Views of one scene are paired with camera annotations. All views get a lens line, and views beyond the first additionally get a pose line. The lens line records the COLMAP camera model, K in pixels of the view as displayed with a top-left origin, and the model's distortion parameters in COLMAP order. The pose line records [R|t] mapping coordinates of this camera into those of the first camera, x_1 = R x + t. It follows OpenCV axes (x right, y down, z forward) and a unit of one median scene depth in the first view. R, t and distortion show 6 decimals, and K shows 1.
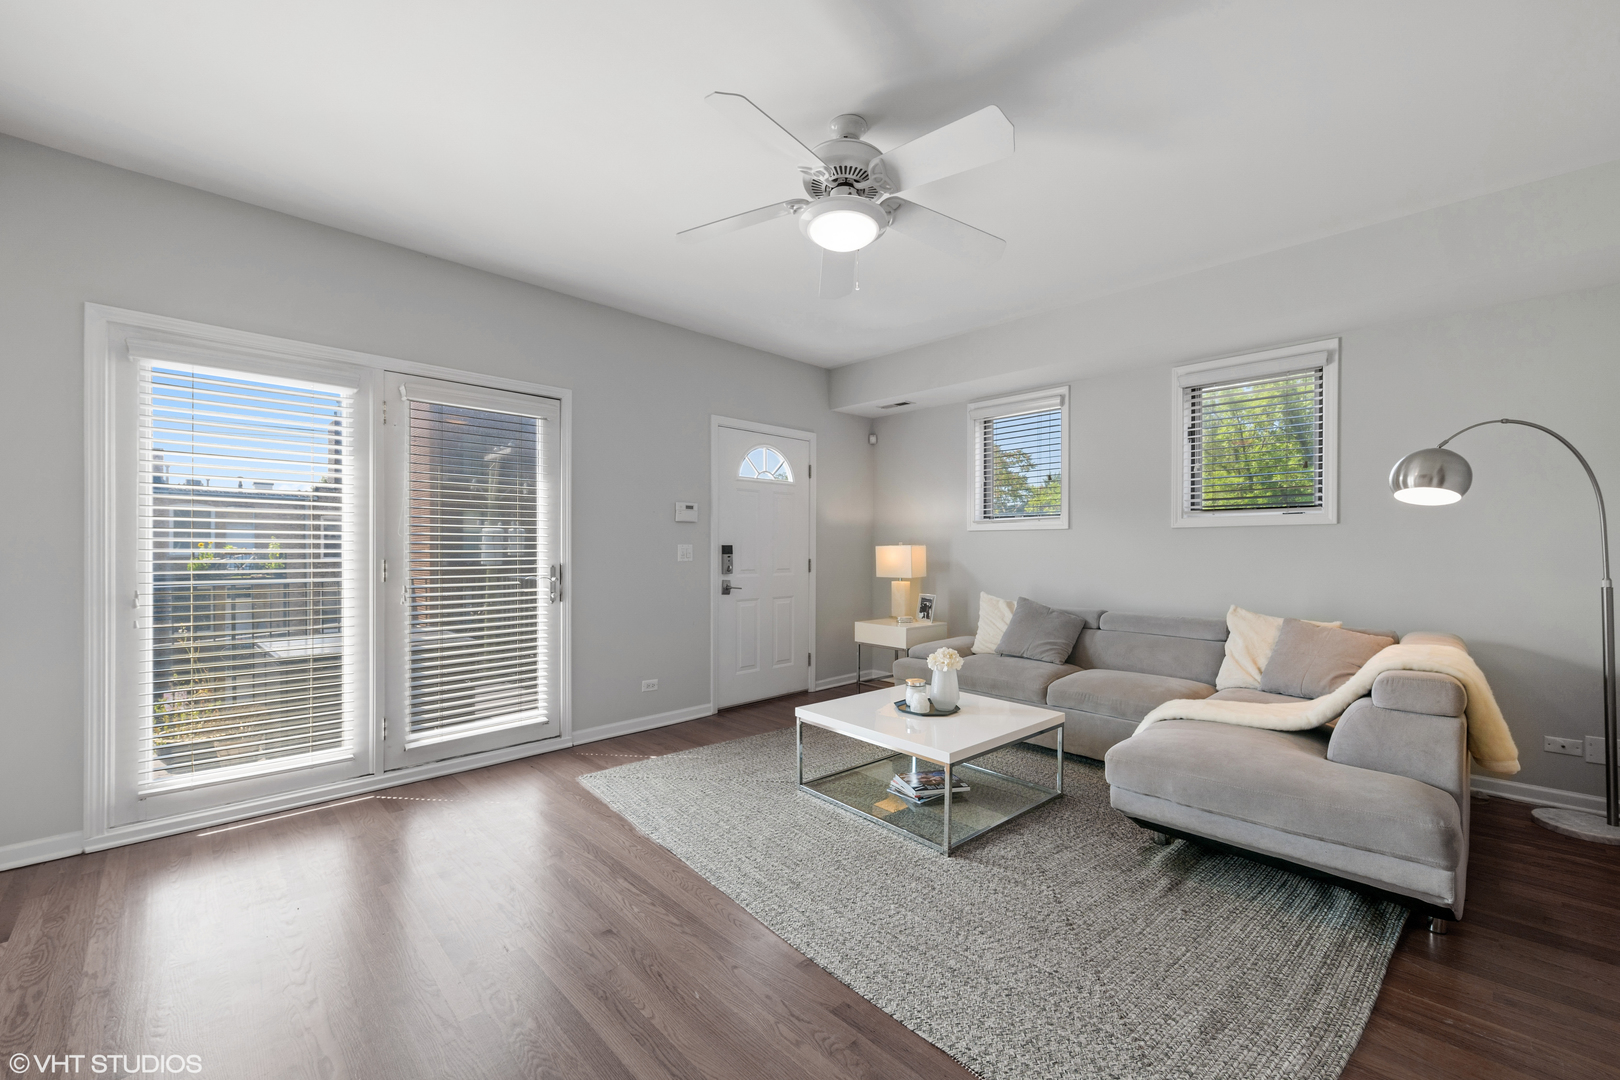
lens RADIAL K [[656.4, 0, 807.7], [0, 656.4, 550.0], [0, 0, 1]] dist [0.003903, -0.000060]
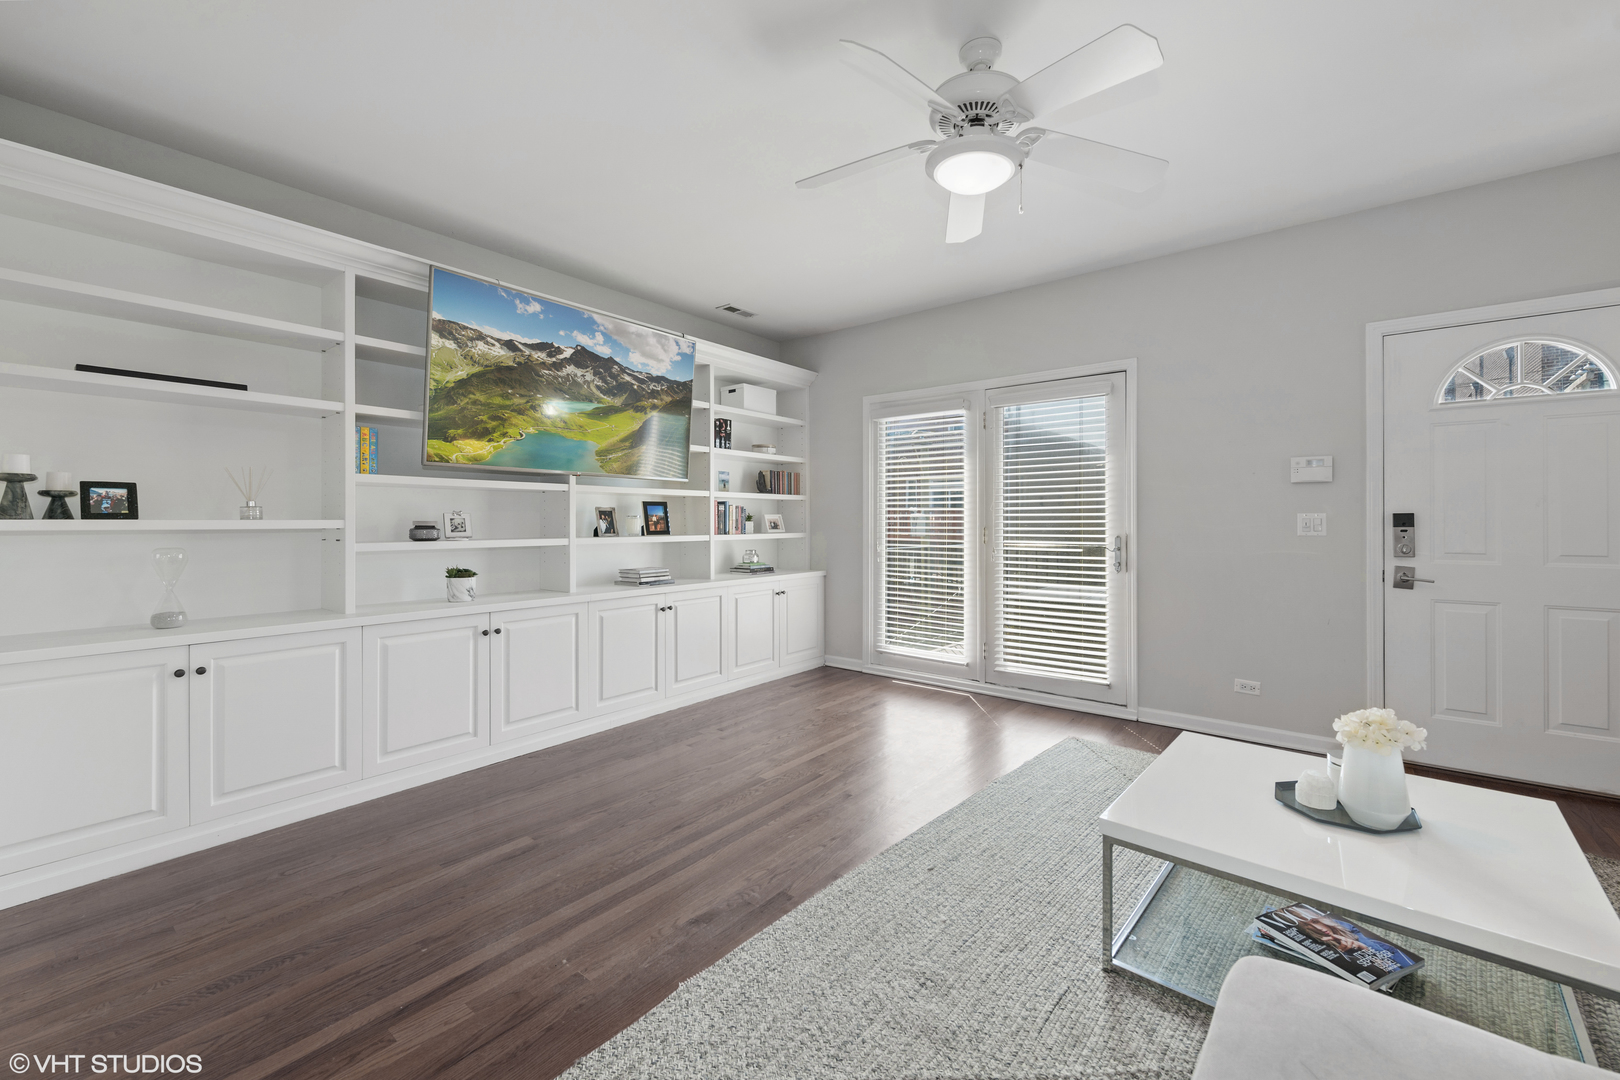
lens RADIAL K [[656.4, 0, 807.7], [0, 656.4, 523.7], [0, 0, 1]] dist [0.003903, -0.000060]
pose [[0.100742, 0.006275, -0.994893, 0.583713], [-0.000138, 0.999980, 0.006294, -0.001199], [0.994913, -0.000497, 0.100740, 0.422995]]
